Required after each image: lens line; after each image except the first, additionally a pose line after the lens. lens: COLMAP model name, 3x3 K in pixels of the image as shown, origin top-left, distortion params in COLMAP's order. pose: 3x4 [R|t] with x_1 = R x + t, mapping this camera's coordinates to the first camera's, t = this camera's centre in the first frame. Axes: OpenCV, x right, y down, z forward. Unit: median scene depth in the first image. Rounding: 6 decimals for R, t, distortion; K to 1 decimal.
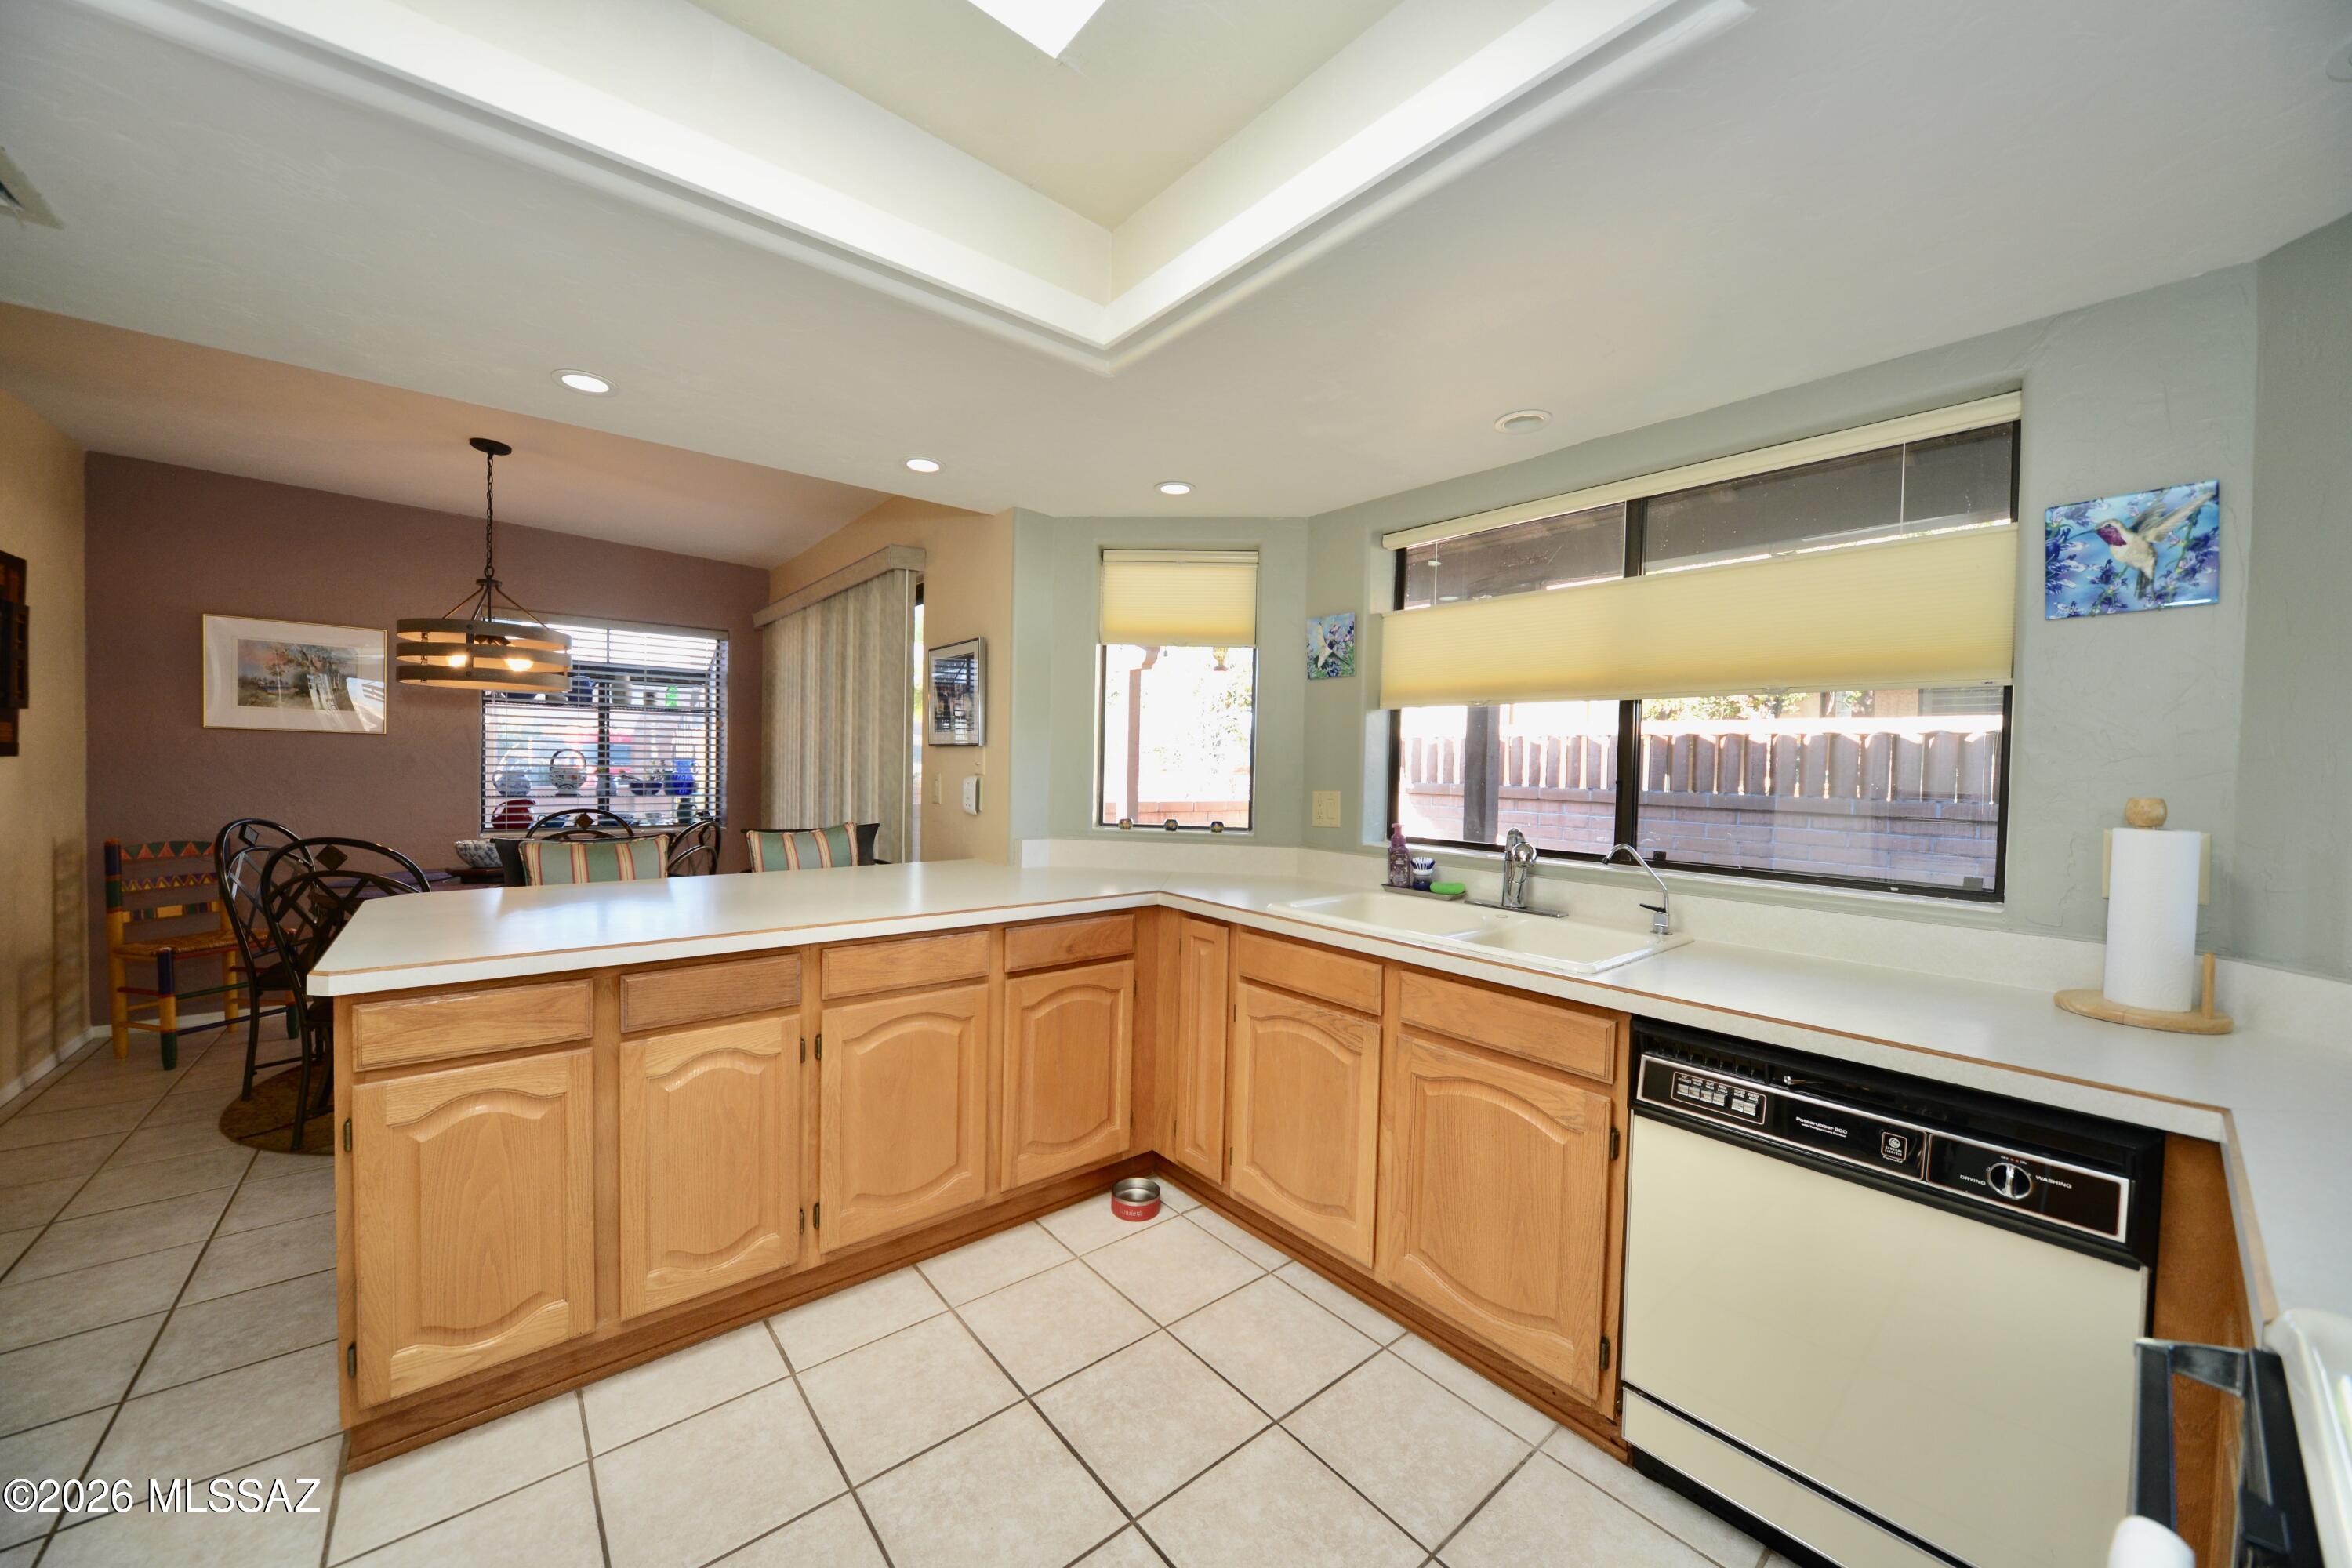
lens RADIAL K [[839.1, 0, 1176.0], [0, 839.1, 784.0], [0, 0, 1]] dist [-0.011359, 0.000054]
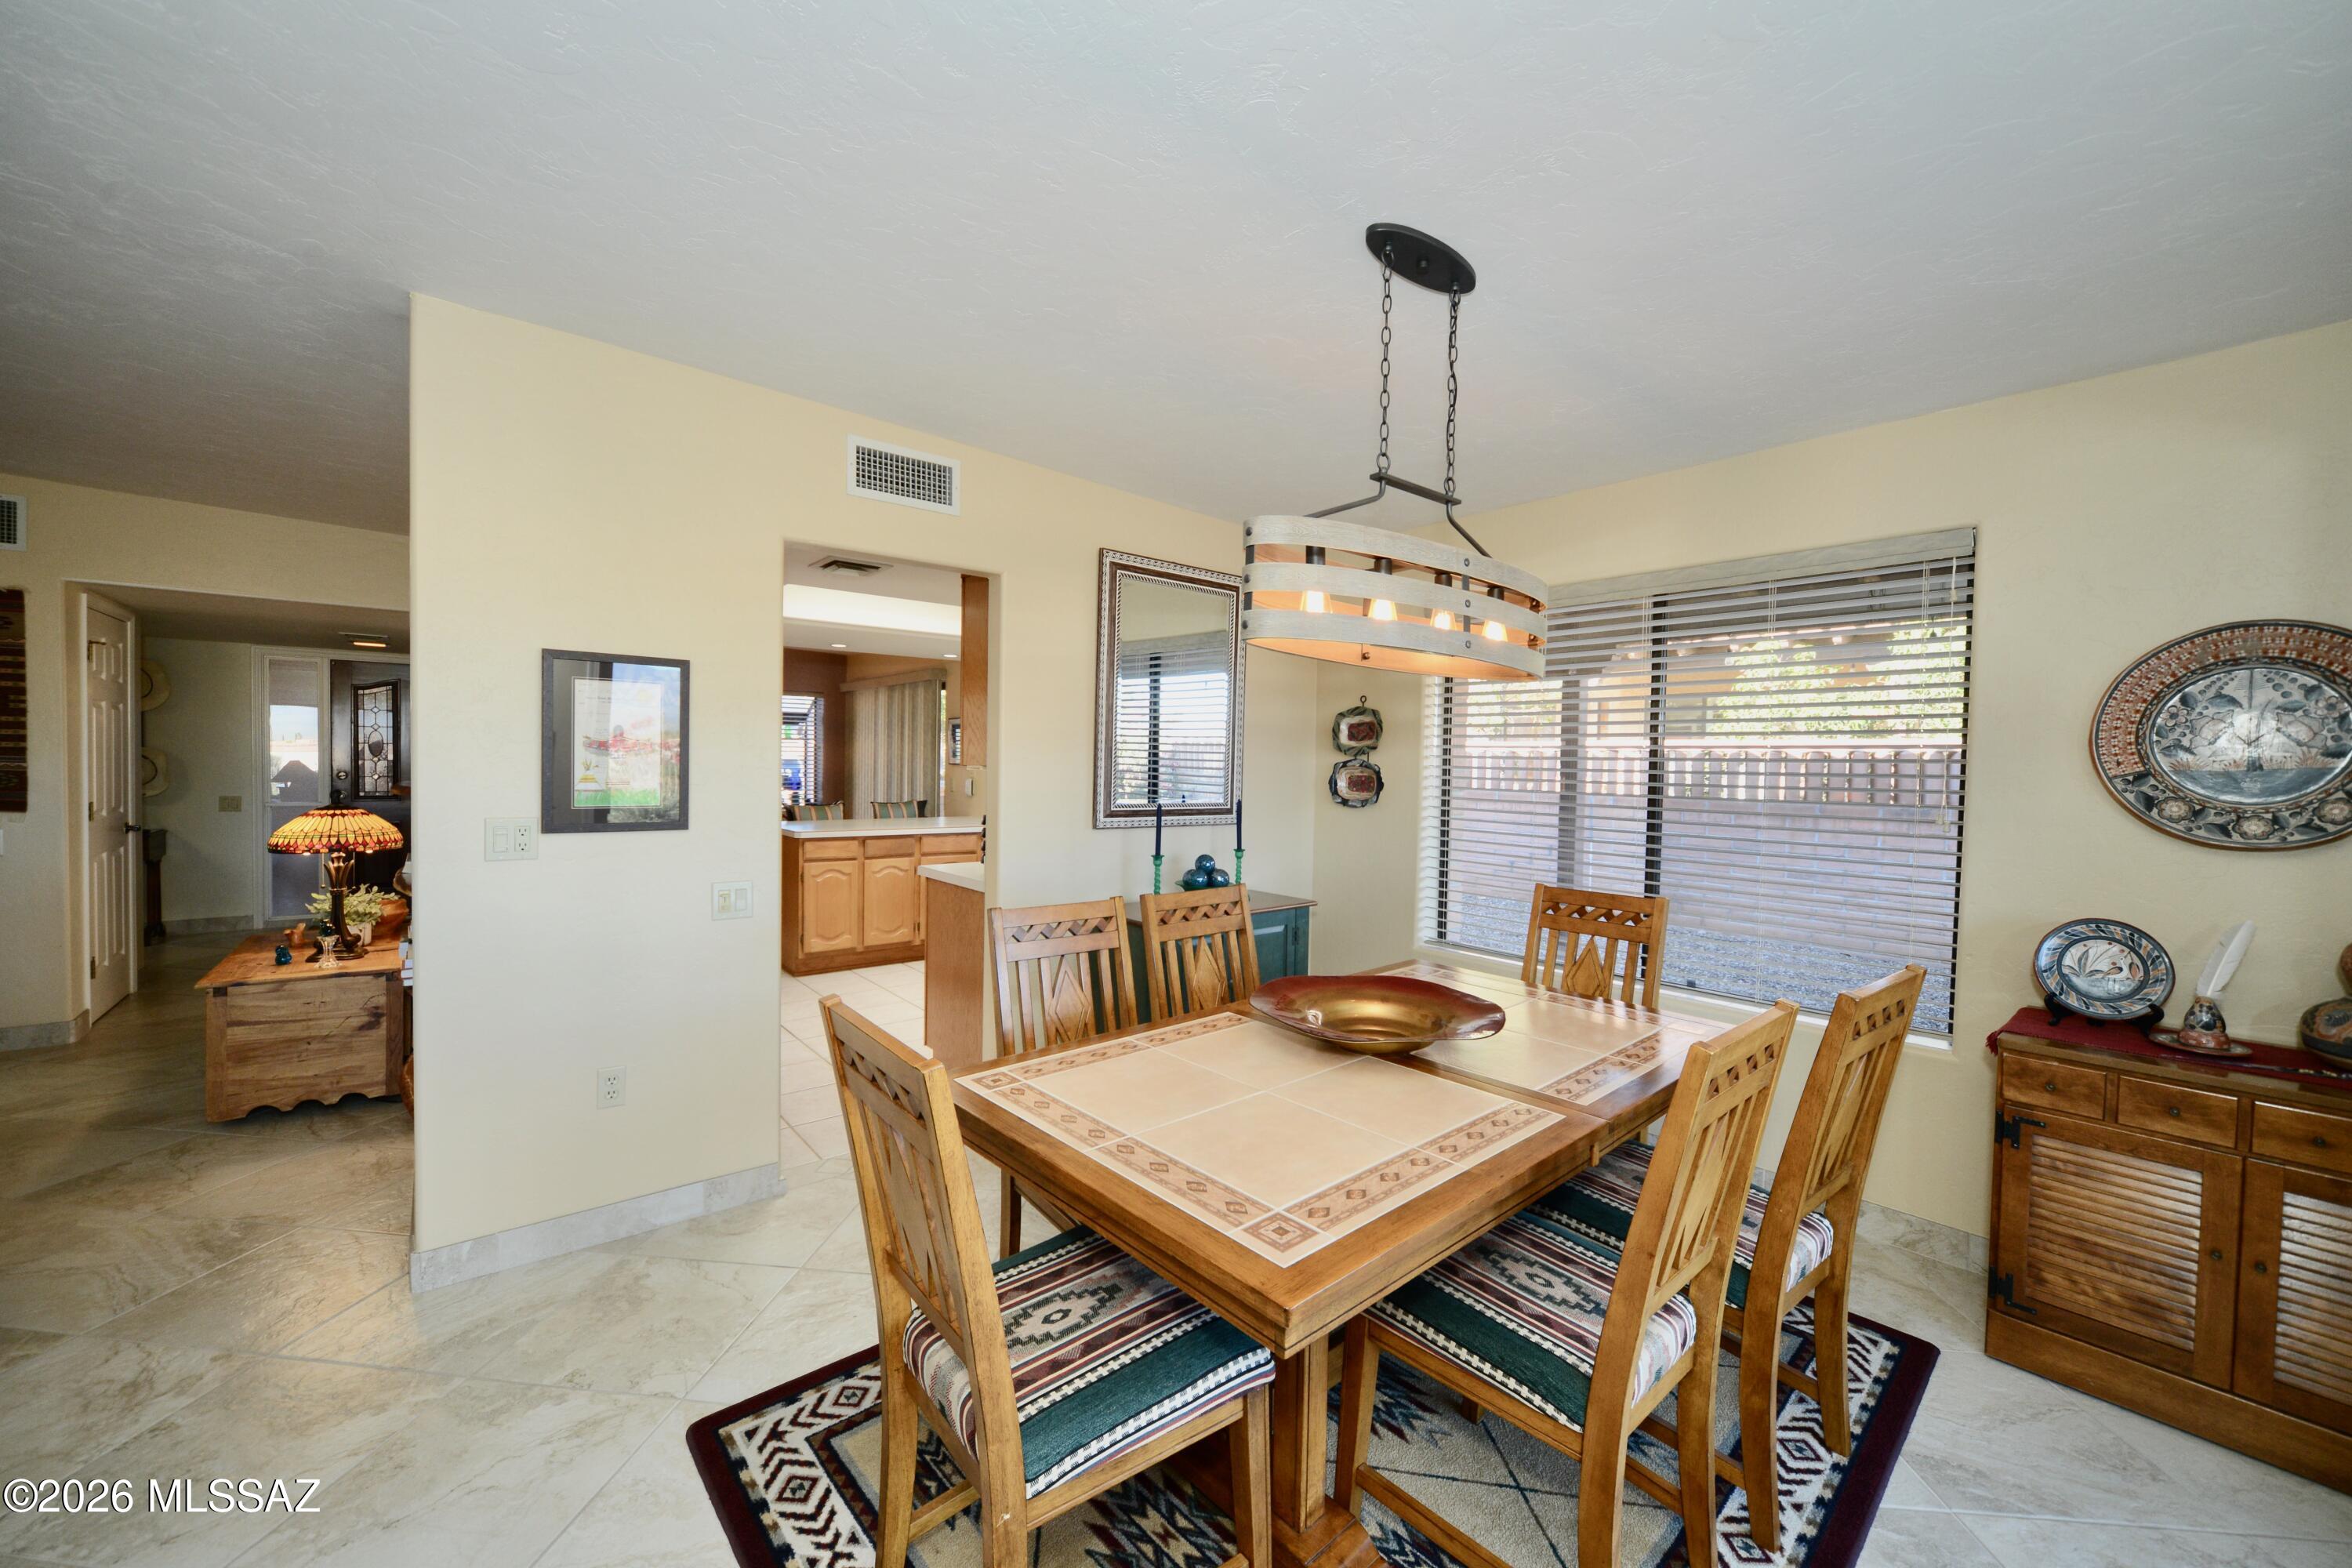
lens RADIAL K [[901.3, 0, 1176.0], [0, 901.3, 784.0], [0, 0, 1]] dist [0.000109, 0.000030]
pose [[0.999998, -0.001798, 0.001256, 0.422652], [0.001795, 0.999995, 0.002463, 0.000803], [-0.001260, -0.002460, 0.999996, -1.920897]]
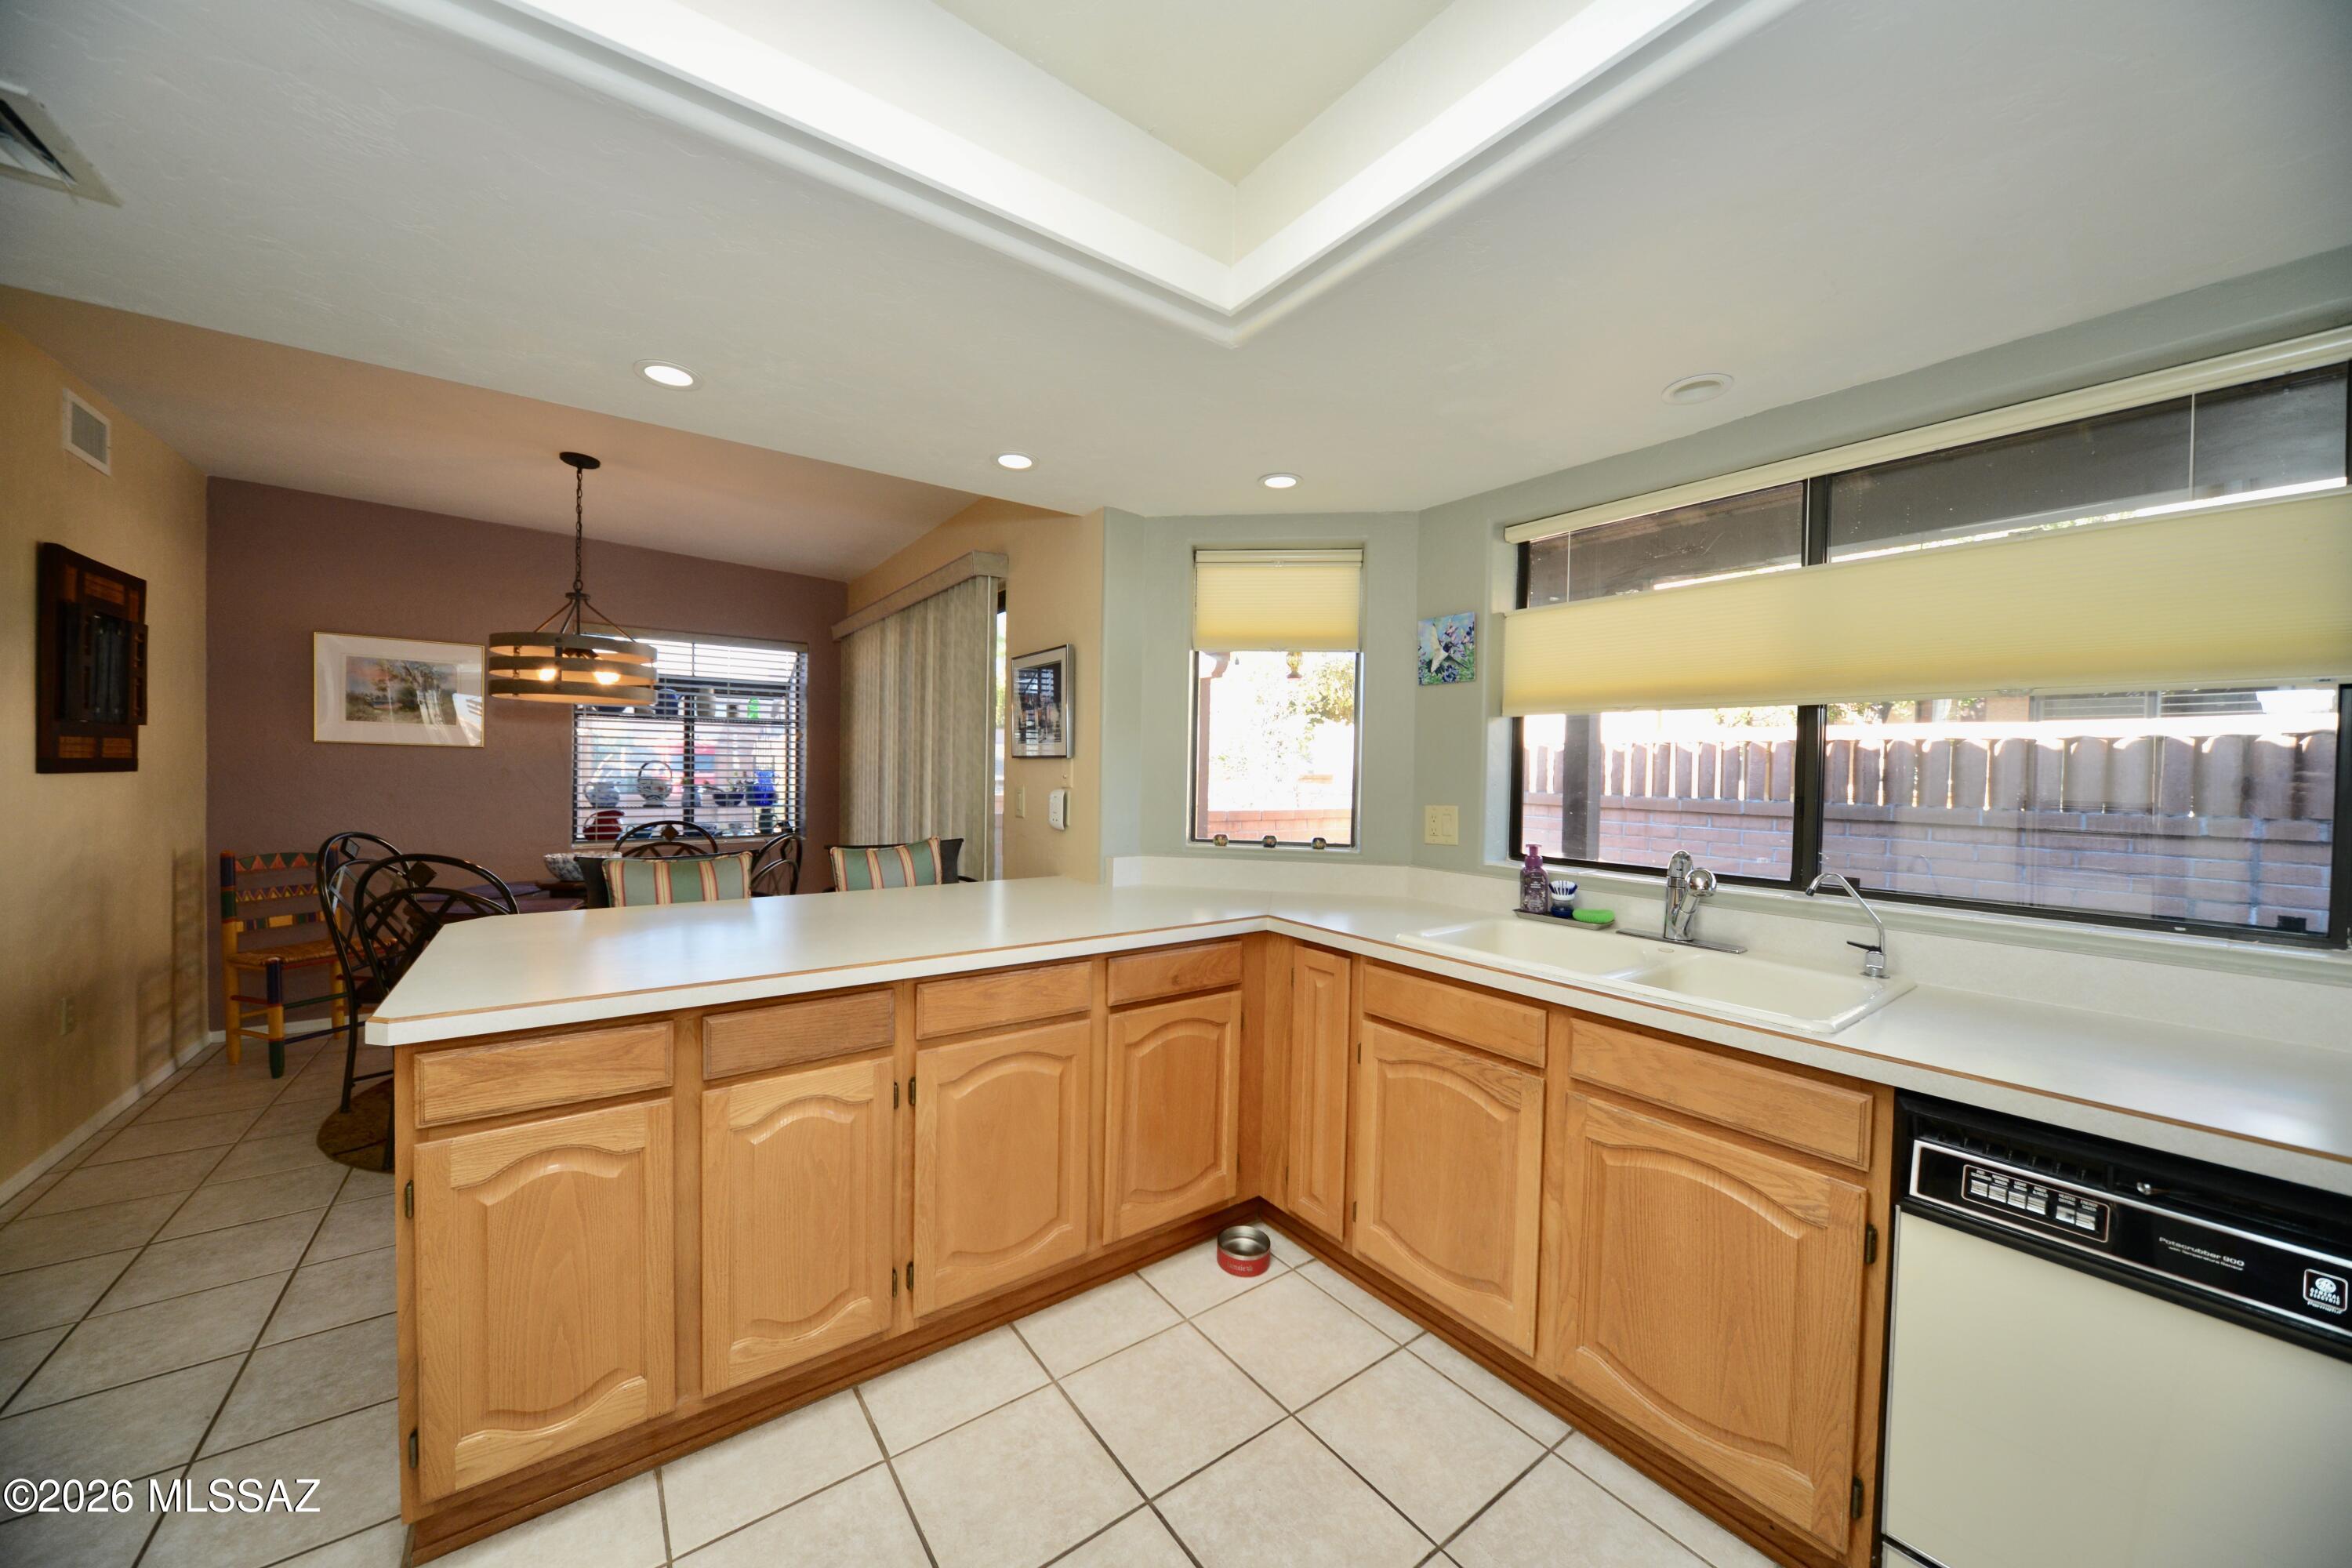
lens RADIAL K [[813.3, 0, 1176.0], [0, 813.3, 784.0], [0, 0, 1]] dist [-0.011809, 0.000130]
pose [[0.998163, -0.002057, -0.060555, -0.071718], [0.001612, 0.999971, -0.007404, -0.011406], [0.060568, 0.007293, 0.998137, 0.109720]]
